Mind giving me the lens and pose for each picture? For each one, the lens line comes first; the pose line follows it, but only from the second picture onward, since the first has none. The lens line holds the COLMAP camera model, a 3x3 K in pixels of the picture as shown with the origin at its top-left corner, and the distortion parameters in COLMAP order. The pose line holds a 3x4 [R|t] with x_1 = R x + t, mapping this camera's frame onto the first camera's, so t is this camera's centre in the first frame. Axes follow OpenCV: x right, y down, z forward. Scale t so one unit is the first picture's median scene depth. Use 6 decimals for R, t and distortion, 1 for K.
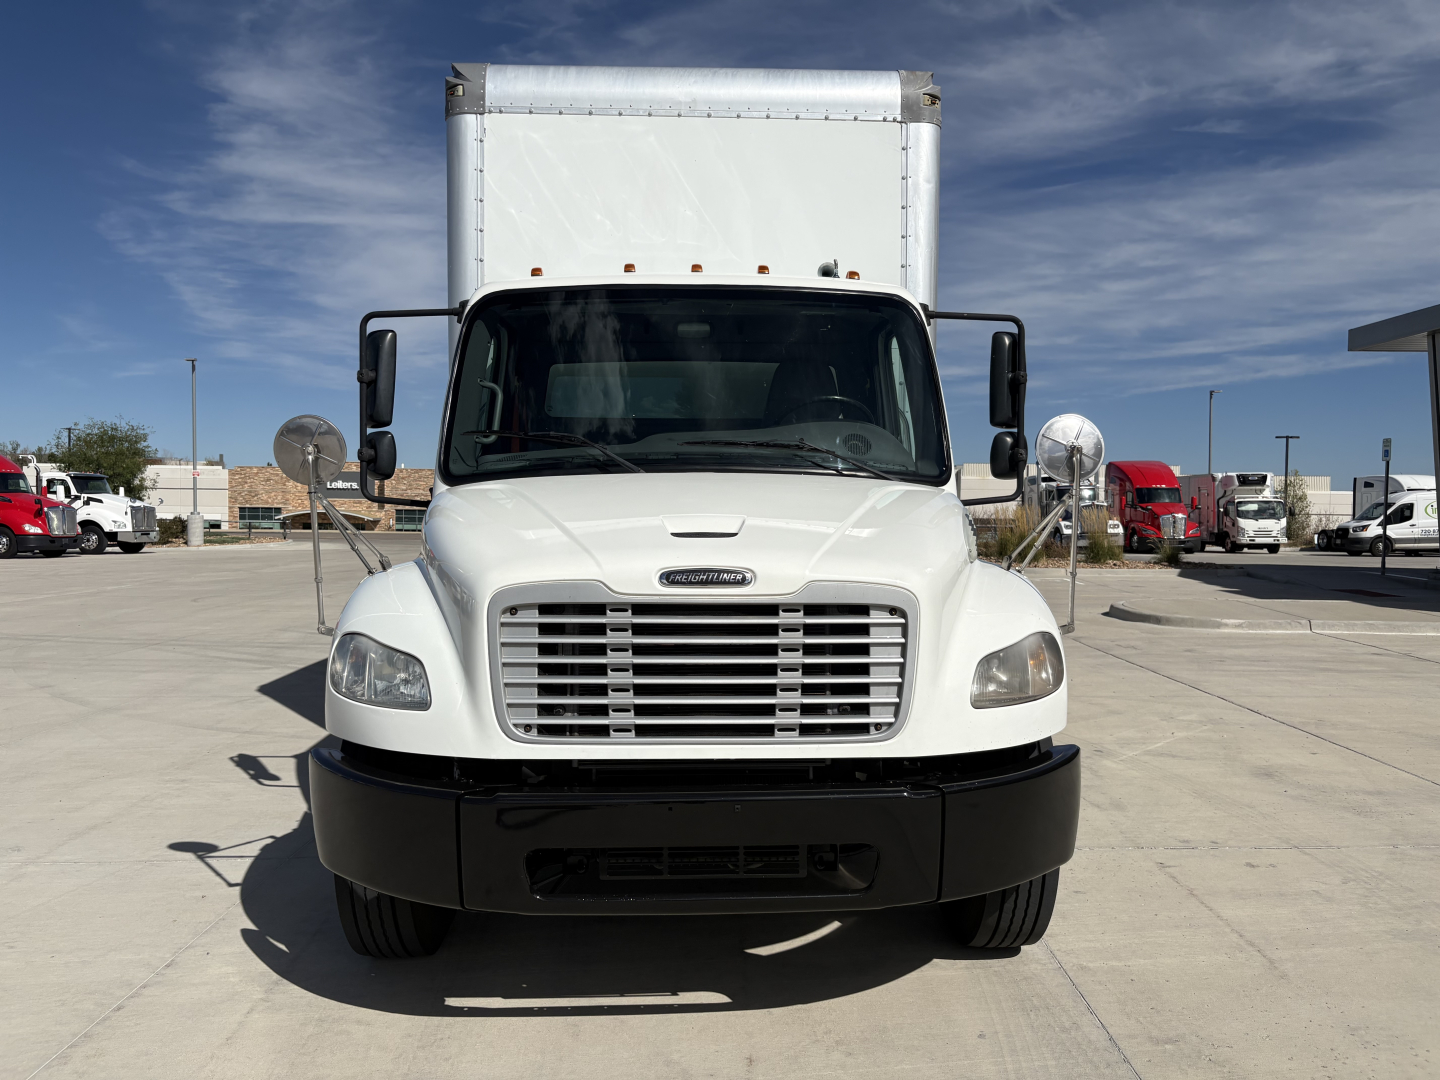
lens RADIAL K [[1103.3, 0, 717.5], [0, 1103.3, 518.8], [0, 0, 1]] dist [0.056789, -0.001581]
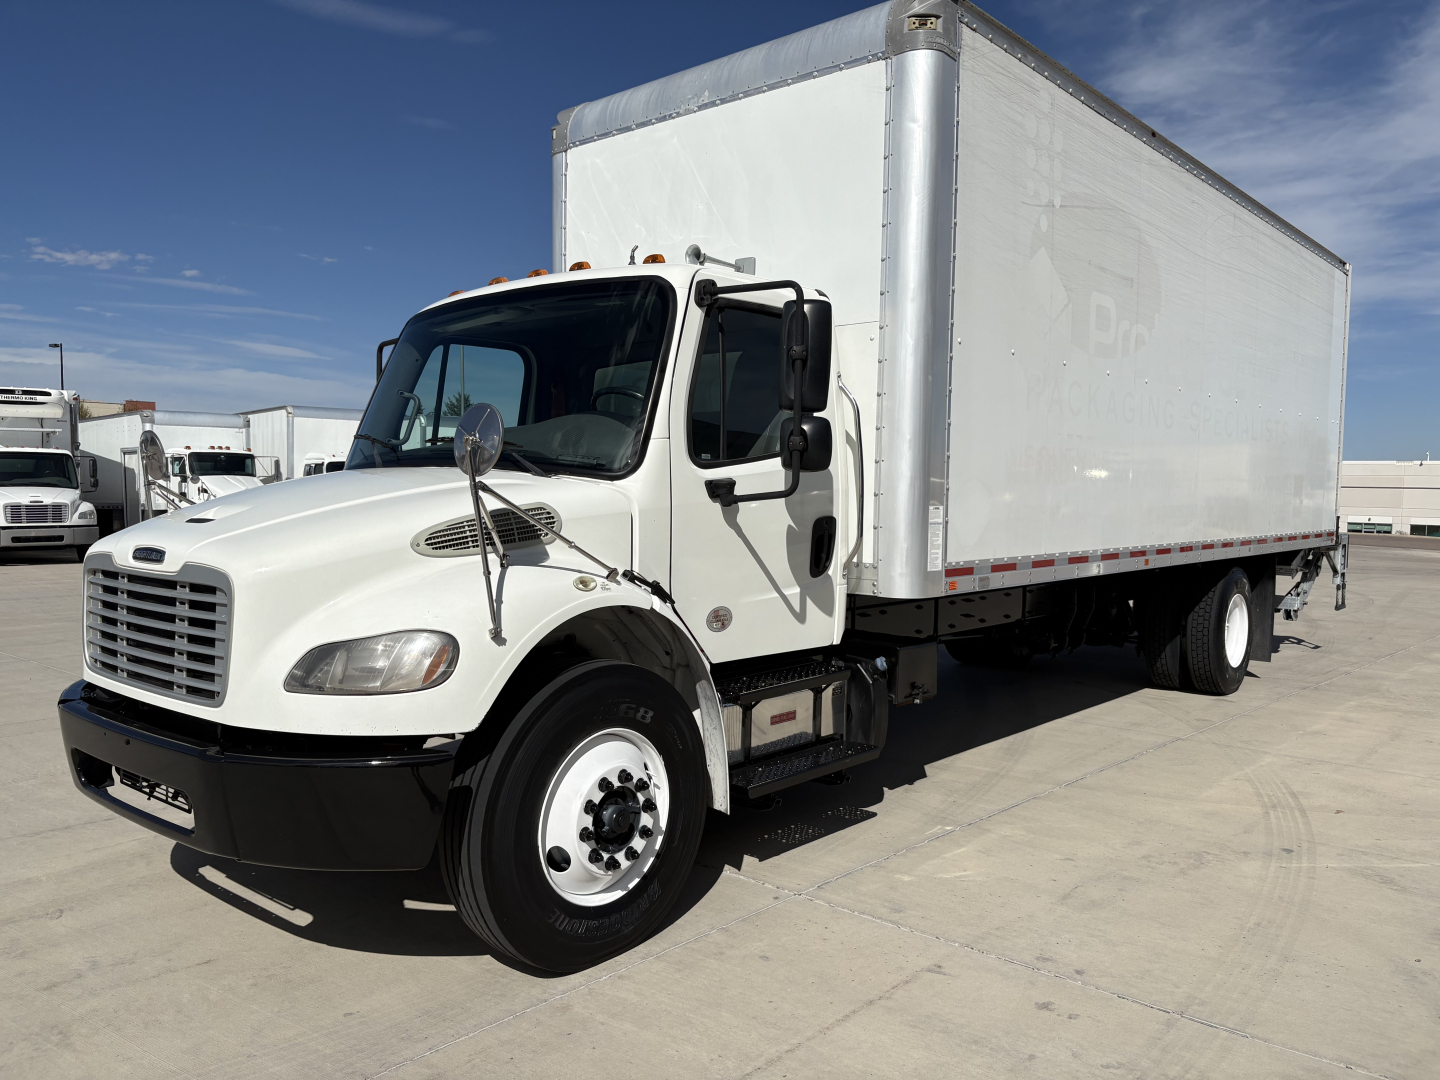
lens RADIAL K [[1113.7, 0, 720.0], [0, 1113.7, 540.0], [0, 0, 1]] dist [0.080282, -0.106367]
pose [[0.722551, 0.036571, -0.690350, 0.695716], [-0.021318, 0.999304, 0.030625, -0.008021], [0.690989, -0.007412, 0.722827, 0.281129]]
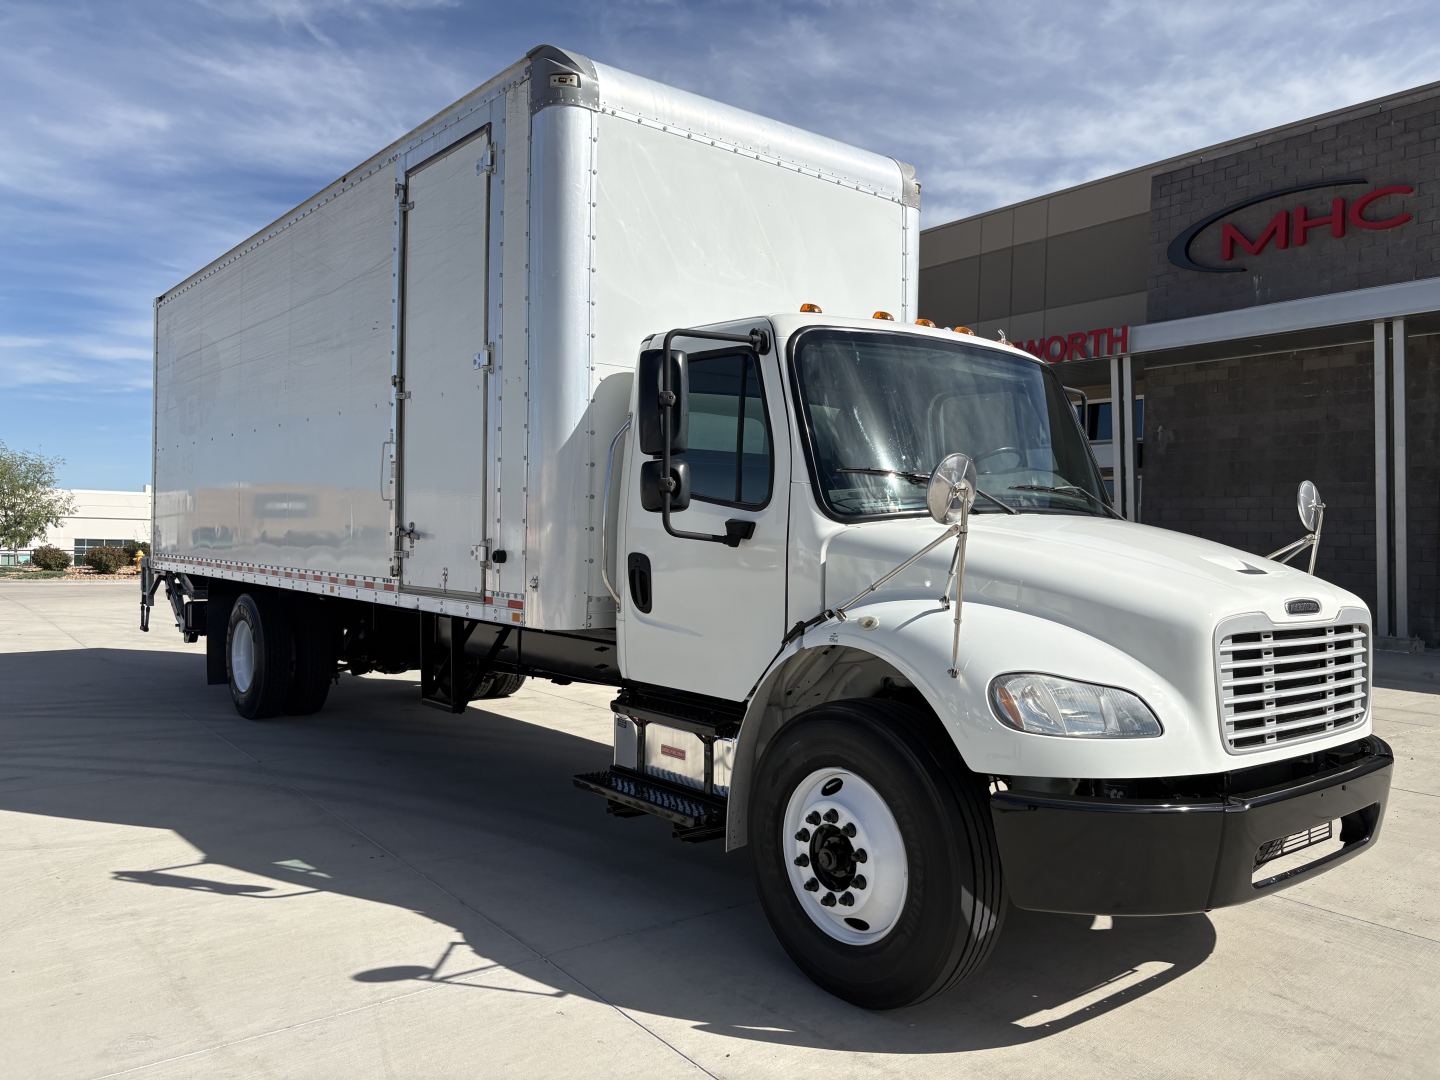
lens RADIAL K [[1113.7, 0, 720.0], [0, 1113.7, 540.0], [0, 0, 1]] dist [0.080282, -0.106367]
pose [[0.797325, 0.005979, 0.603521, -0.679601], [-0.001313, 0.999966, -0.008171, -0.005340], [-0.603549, 0.005723, 0.797305, 0.204689]]
